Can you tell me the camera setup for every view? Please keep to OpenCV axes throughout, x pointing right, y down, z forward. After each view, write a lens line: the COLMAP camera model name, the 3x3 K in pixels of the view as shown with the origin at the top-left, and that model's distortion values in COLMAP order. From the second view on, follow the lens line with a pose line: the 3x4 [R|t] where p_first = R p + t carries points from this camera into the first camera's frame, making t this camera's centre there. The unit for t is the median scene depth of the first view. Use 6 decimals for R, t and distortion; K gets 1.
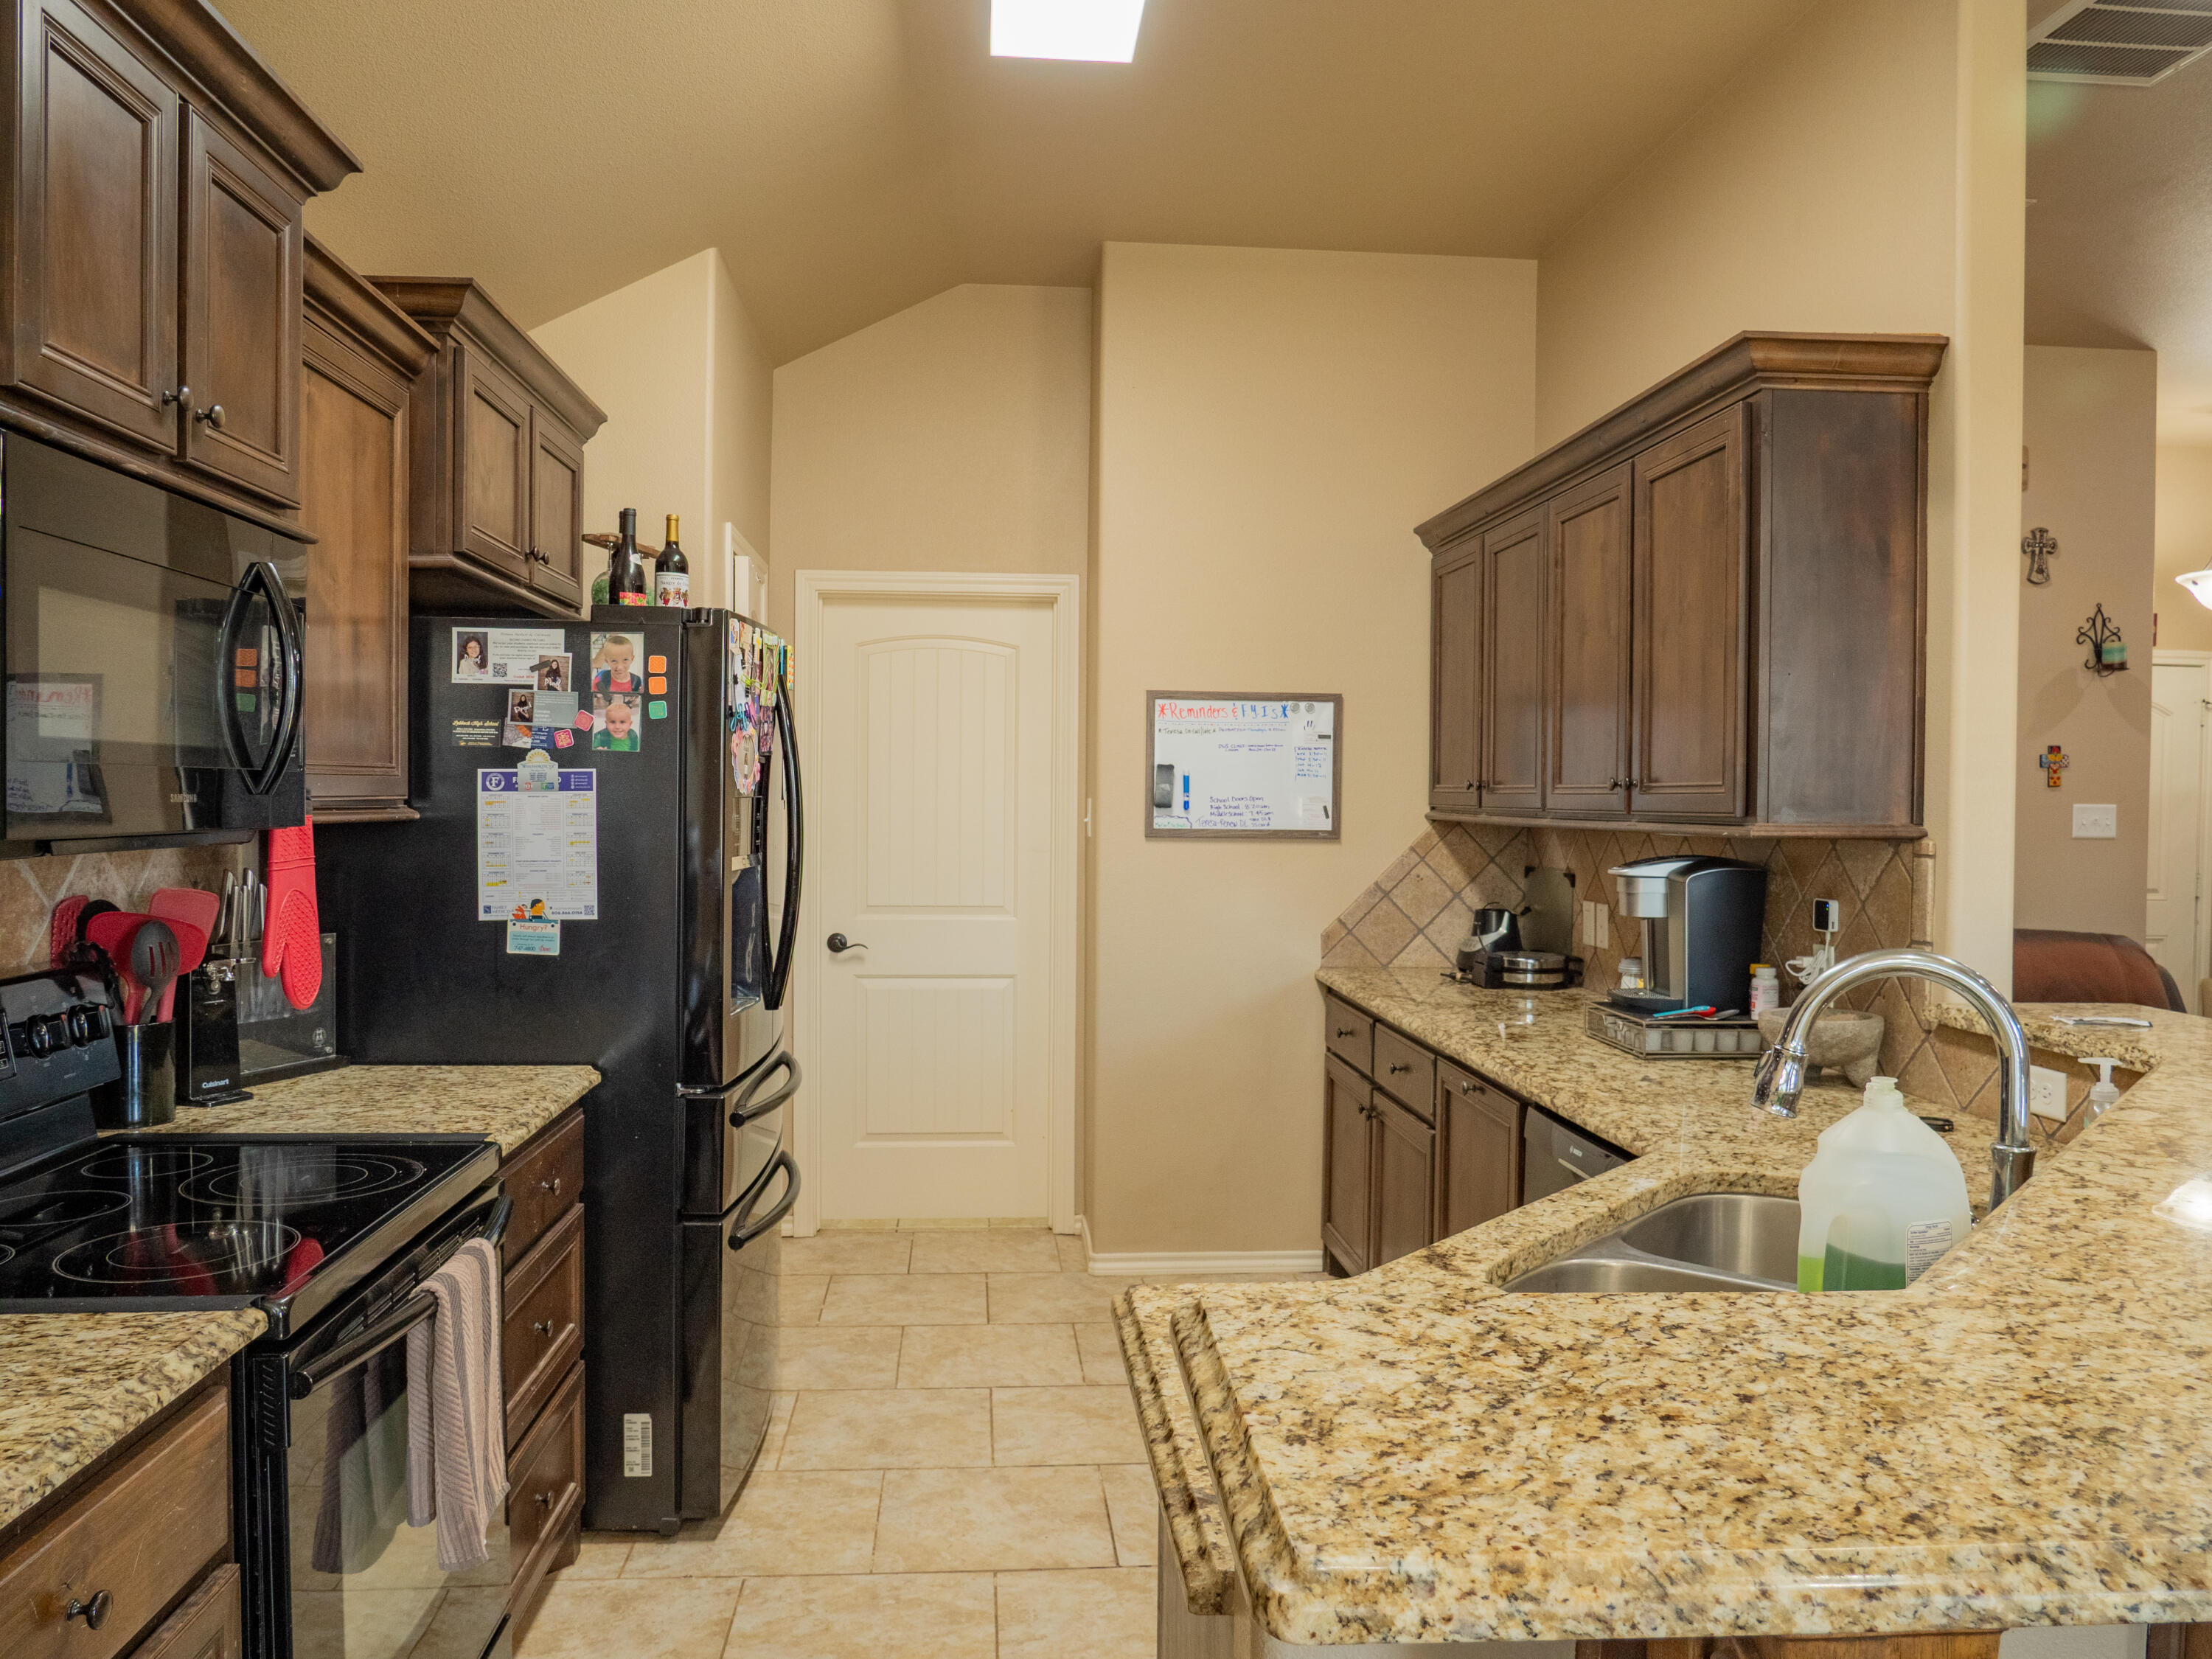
lens RADIAL K [[1625.7, 0, 1115.9], [0, 1625.7, 828.6], [0, 0, 1]] dist [-0.036592, 0.007865]
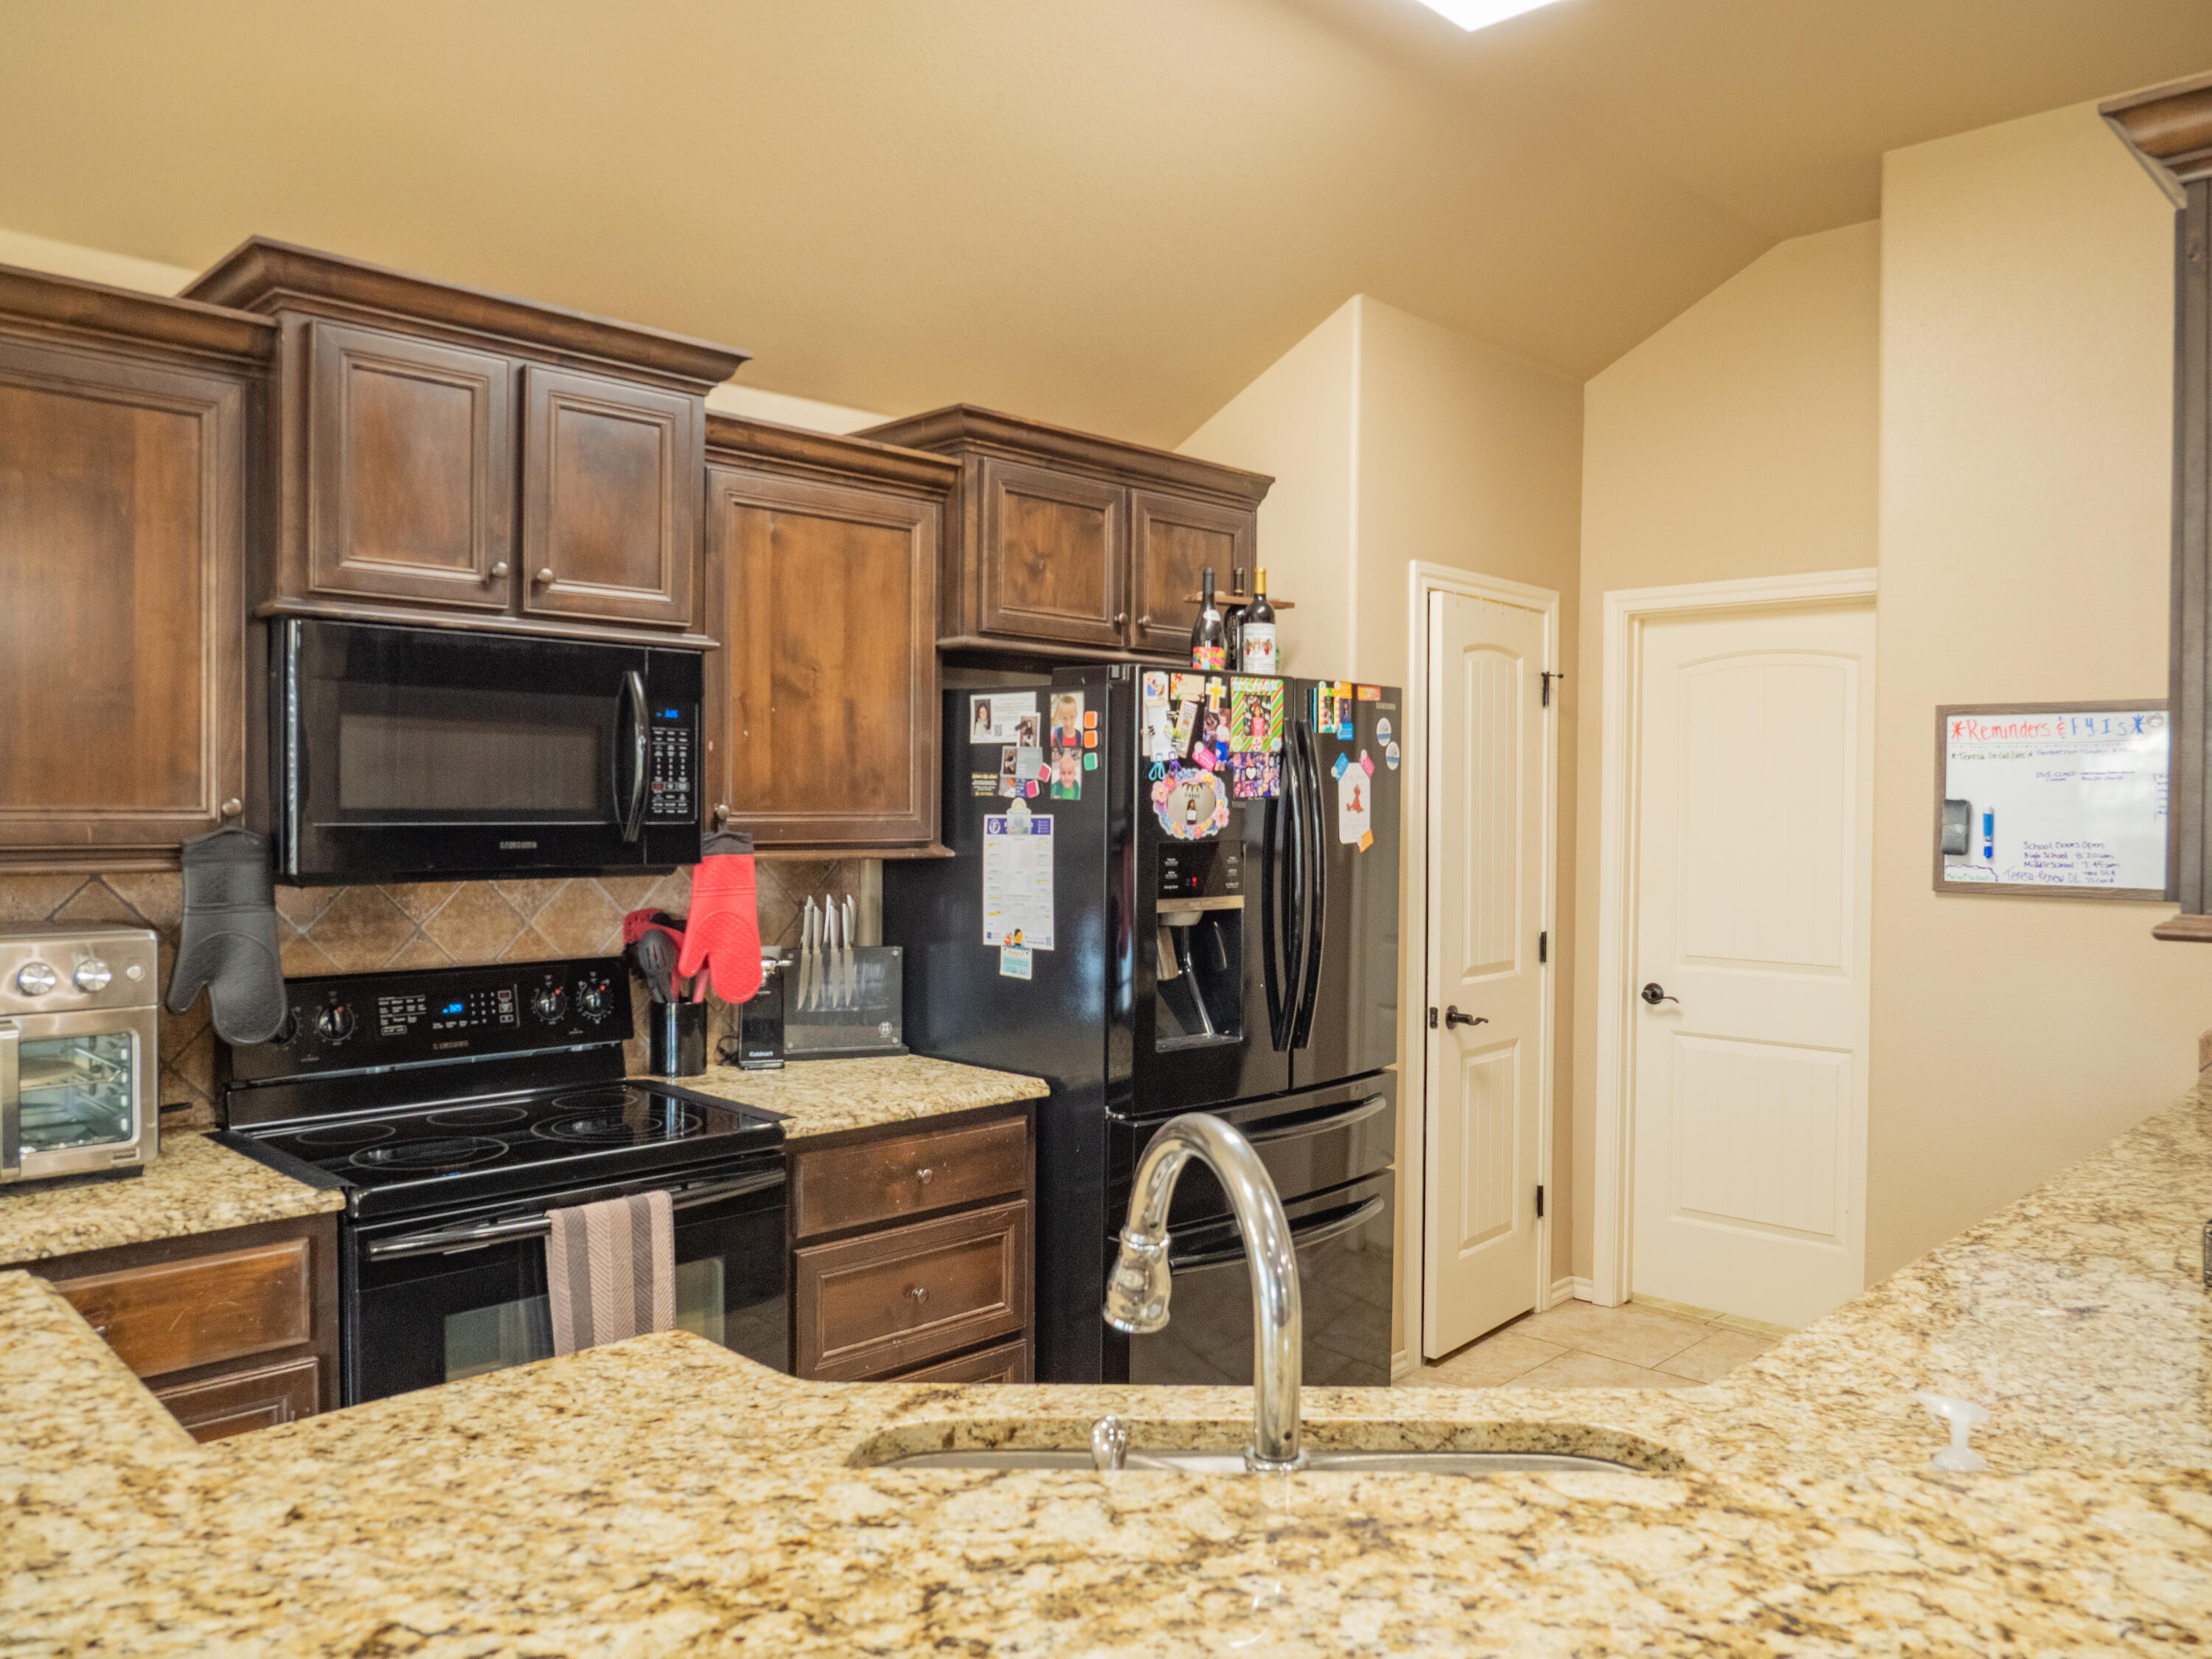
lens RADIAL K [[1625.7, 0, 1114.4], [0, 1625.7, 824.5], [0, 0, 1]] dist [-0.036592, 0.007865]
pose [[0.647812, 0.007493, -0.761763, 0.564476], [-0.018053, 0.999822, -0.005518, -0.025137], [0.761586, 0.017327, 0.647832, 0.304257]]
